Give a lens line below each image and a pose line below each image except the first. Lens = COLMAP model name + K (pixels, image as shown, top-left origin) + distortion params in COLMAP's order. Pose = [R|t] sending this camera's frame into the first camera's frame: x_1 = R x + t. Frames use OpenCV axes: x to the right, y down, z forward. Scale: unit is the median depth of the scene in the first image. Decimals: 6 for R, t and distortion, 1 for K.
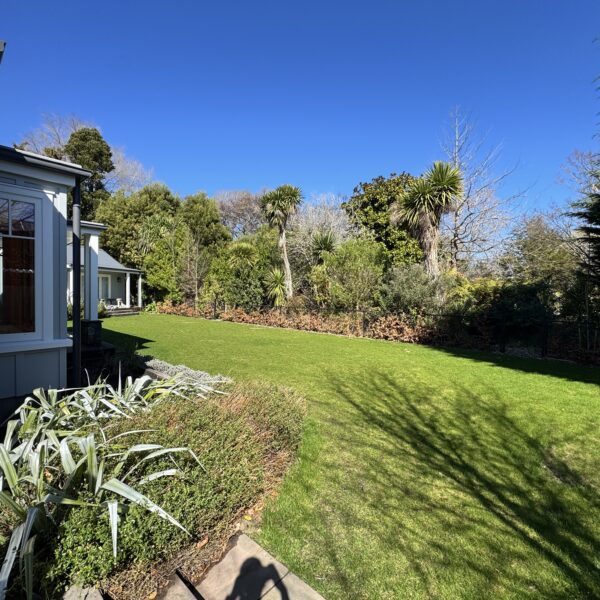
lens RADIAL K [[321.6, 0, 297.9], [0, 321.6, 299.5], [0, 0, 1]] dist [0.000824, -0.000406]
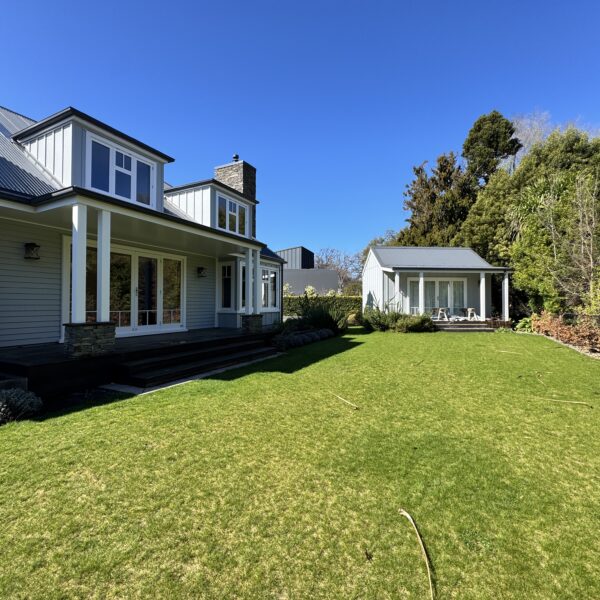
lens RADIAL K [[321.6, 0, 303.9], [0, 321.6, 302.4], [0, 0, 1]] dist [0.000824, -0.000406]
pose [[0.280733, -0.018123, -0.959615, 0.048355], [-0.021273, 0.999459, -0.025099, 0.010275], [0.959550, 0.027460, 0.280196, 0.395628]]
